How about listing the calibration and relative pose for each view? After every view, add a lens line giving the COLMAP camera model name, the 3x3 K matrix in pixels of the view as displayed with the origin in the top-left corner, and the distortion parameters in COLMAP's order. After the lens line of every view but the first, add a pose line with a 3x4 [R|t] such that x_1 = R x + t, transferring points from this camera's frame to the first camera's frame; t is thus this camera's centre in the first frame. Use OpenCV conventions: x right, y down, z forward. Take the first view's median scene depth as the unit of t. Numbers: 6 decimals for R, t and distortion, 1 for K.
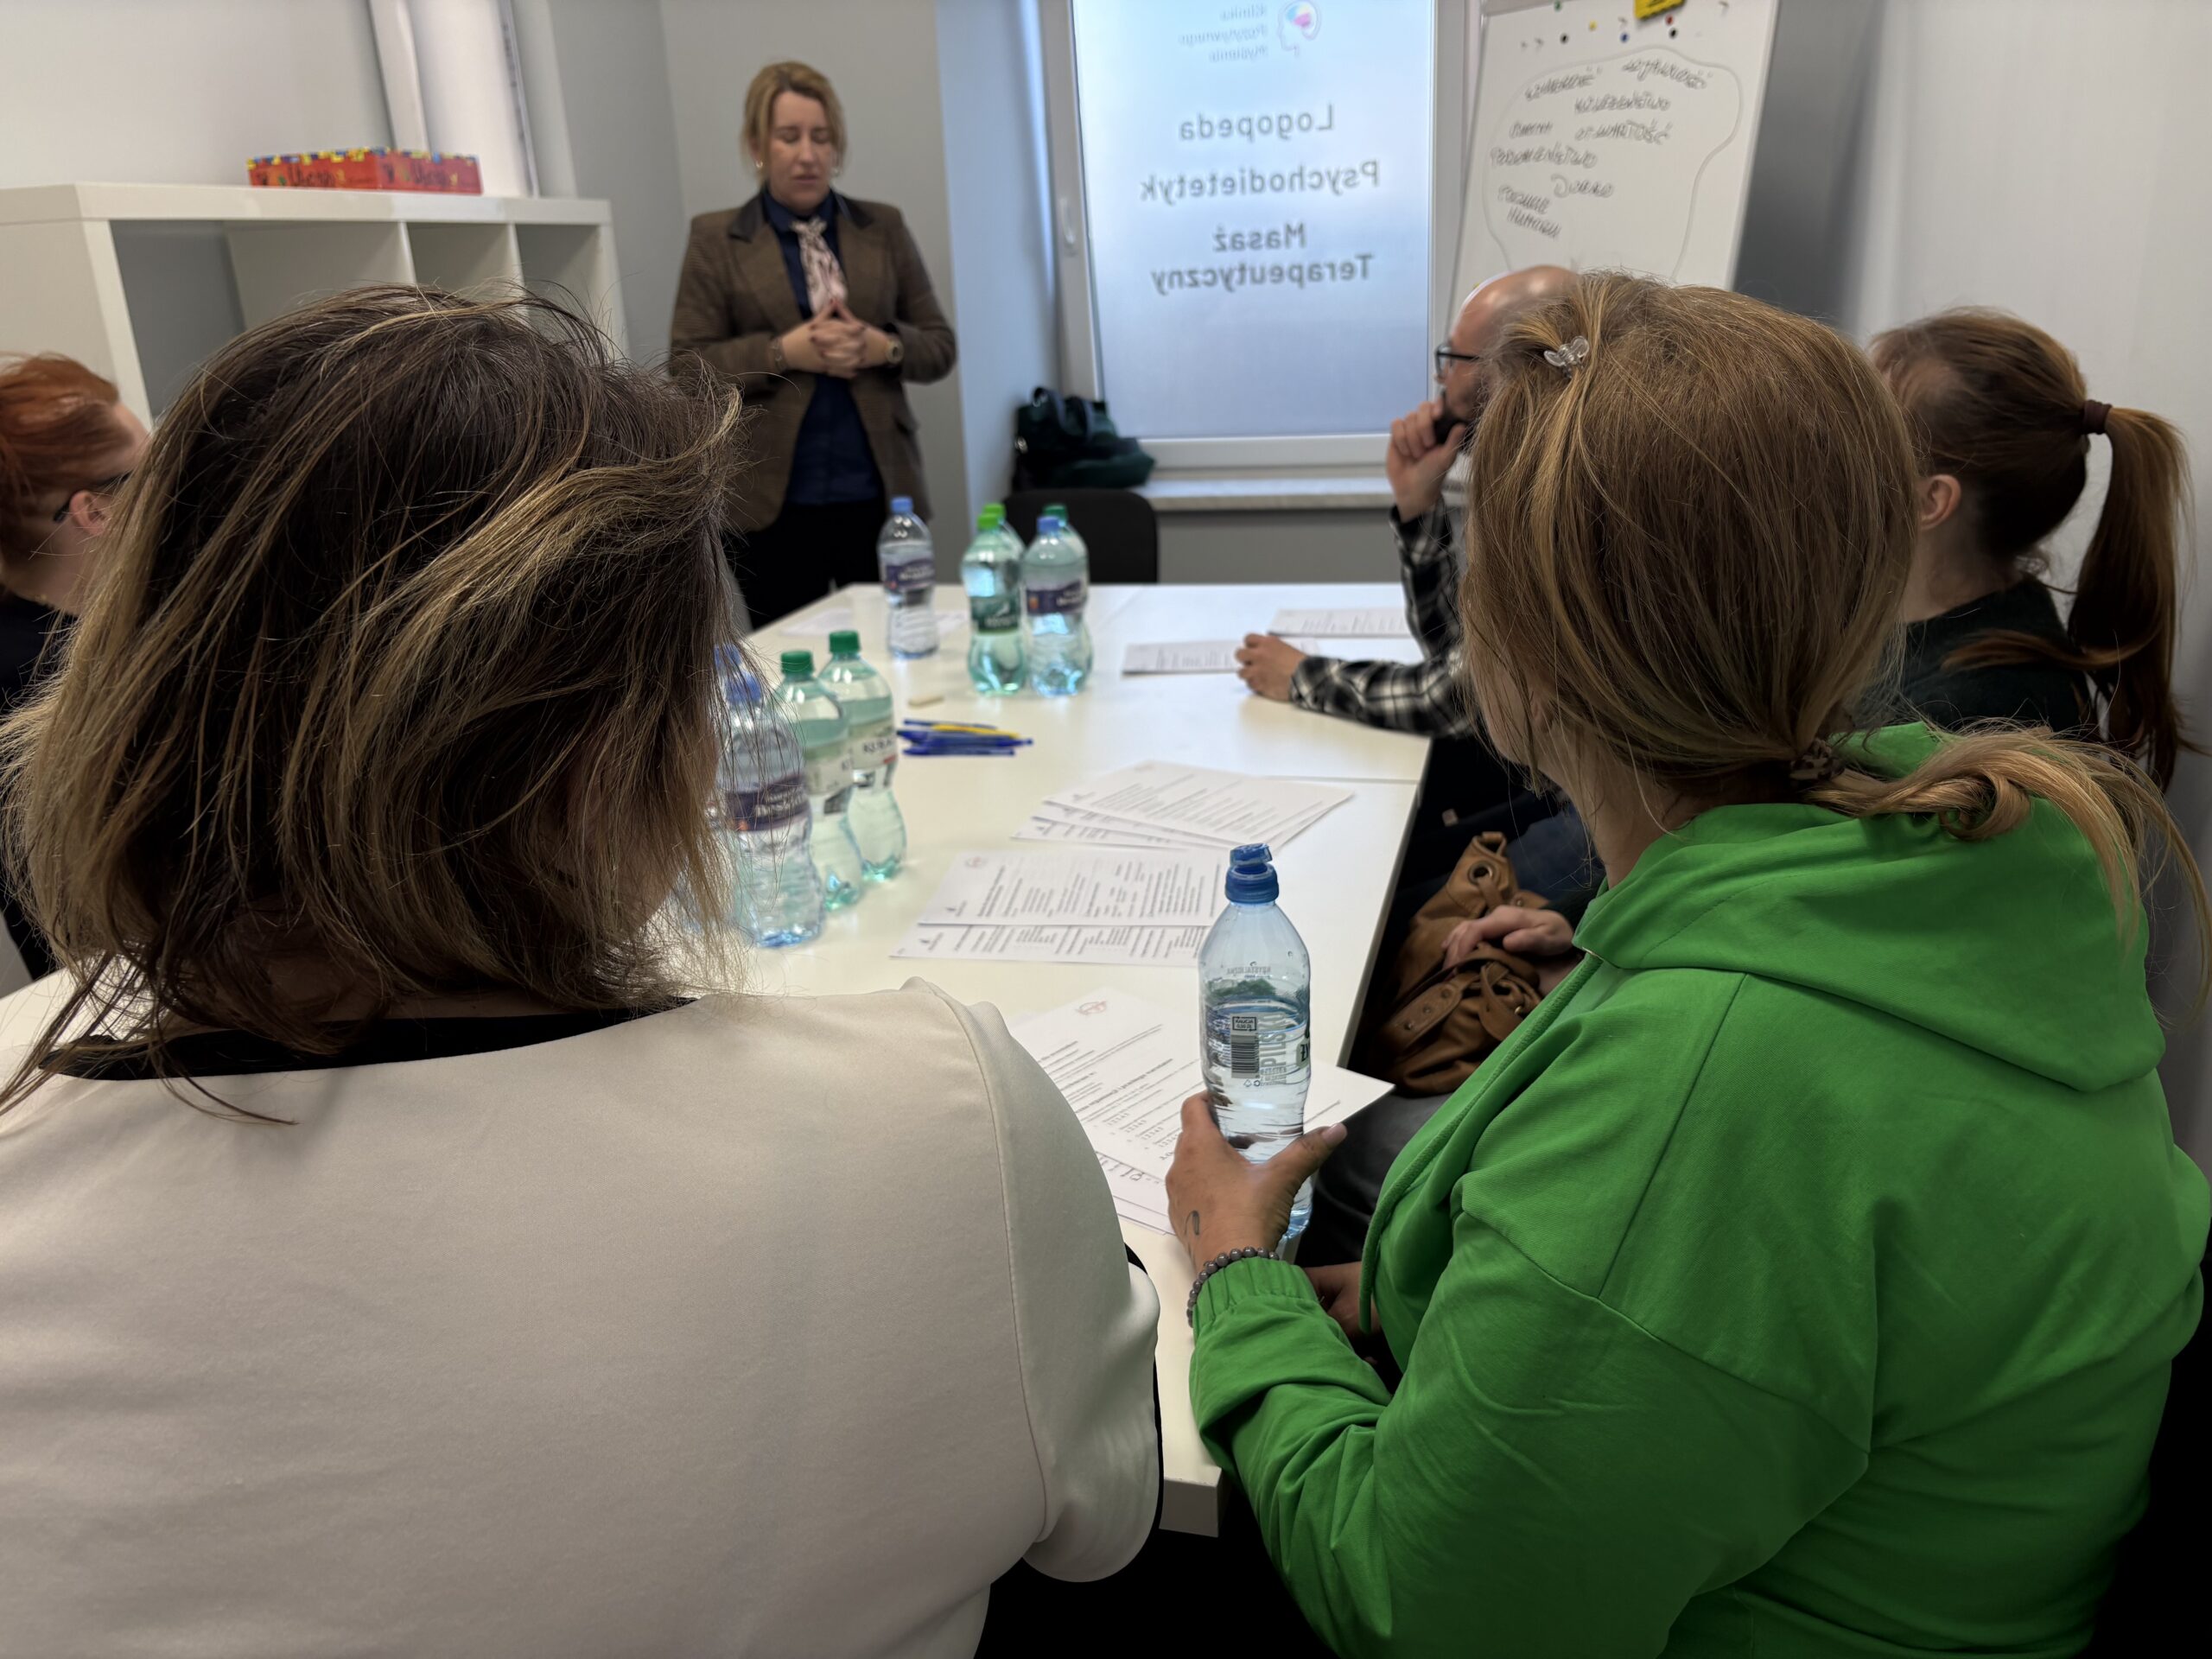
lens RADIAL K [[1623.8, 0, 1177.8], [0, 1623.8, 826.1], [0, 0, 1]] dist [-0.022663, 0.029454]
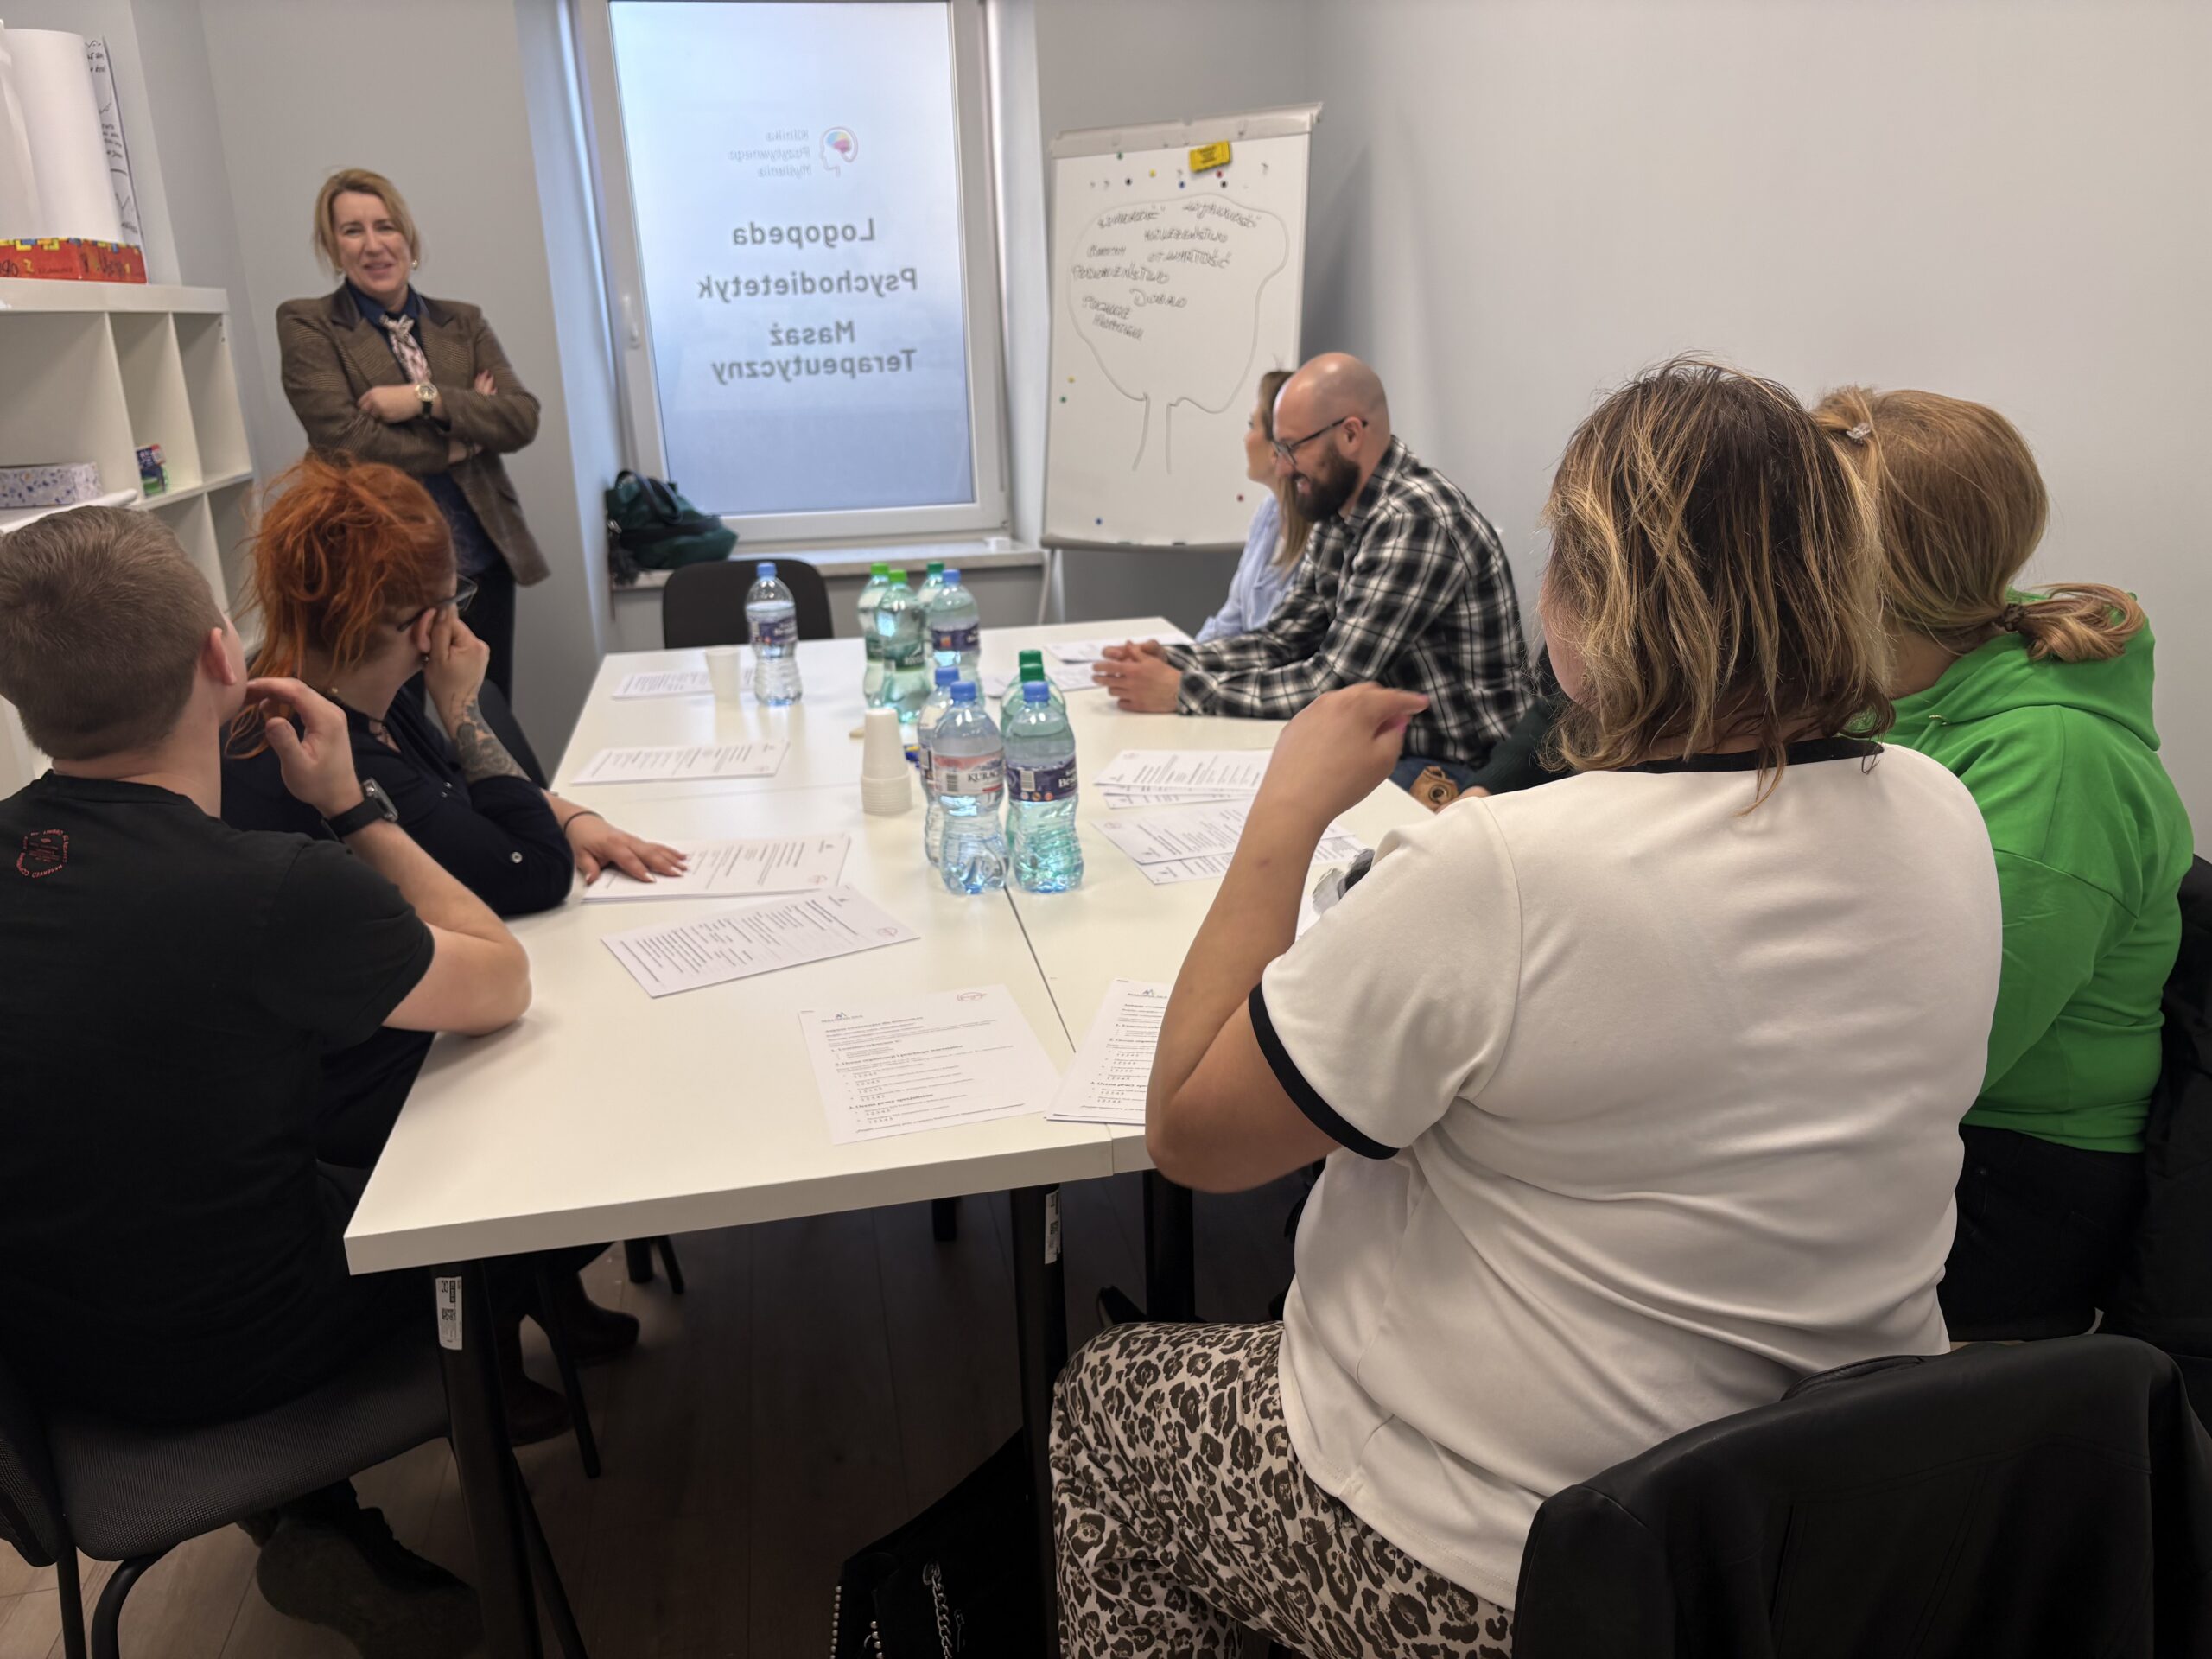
lens RADIAL K [[1623.8, 0, 1101.6], [0, 1623.8, 819.4], [0, 0, 1]] dist [-0.022663, 0.029454]
pose [[0.903450, -0.113203, 0.413477, -0.277857], [0.134224, 0.990706, -0.022043, 0.018910], [-0.407139, 0.075413, 0.910248, -0.069819]]
